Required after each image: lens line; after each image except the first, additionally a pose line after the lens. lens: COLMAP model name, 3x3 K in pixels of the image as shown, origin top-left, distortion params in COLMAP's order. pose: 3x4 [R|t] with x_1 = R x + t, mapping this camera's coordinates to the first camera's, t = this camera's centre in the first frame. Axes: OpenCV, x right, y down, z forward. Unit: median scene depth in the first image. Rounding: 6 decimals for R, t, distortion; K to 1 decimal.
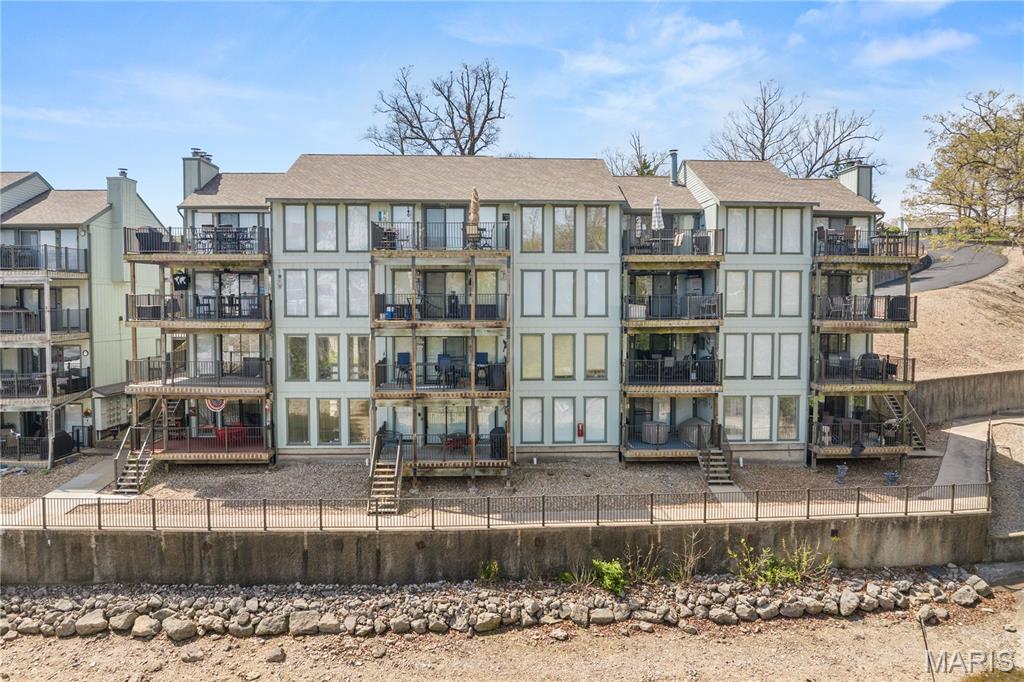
lens RADIAL K [[743.5, 0, 512.0], [0, 743.5, 341.0], [0, 0, 1]] dist [-0.051032, 0.005145]
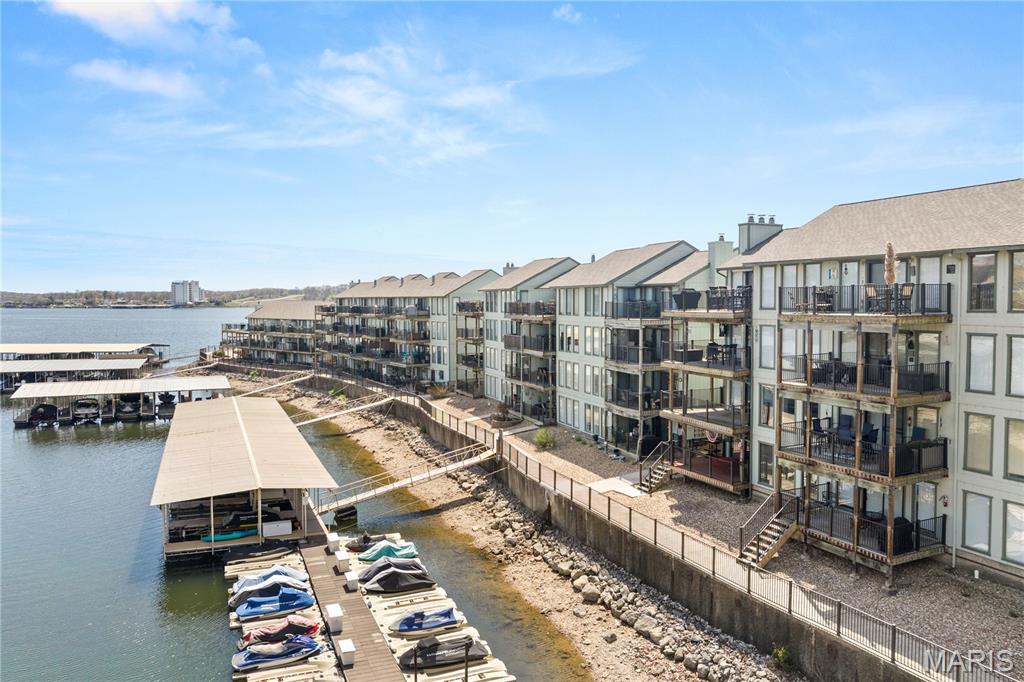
lens RADIAL K [[743.5, 0, 512.0], [0, 743.5, 341.0], [0, 0, 1]] dist [-0.051032, 0.005145]
pose [[0.348572, 0.050416, -0.935925, 0.663866], [-0.041033, 0.998416, 0.038500, -0.112027], [0.936383, 0.024984, 0.350089, 0.300037]]
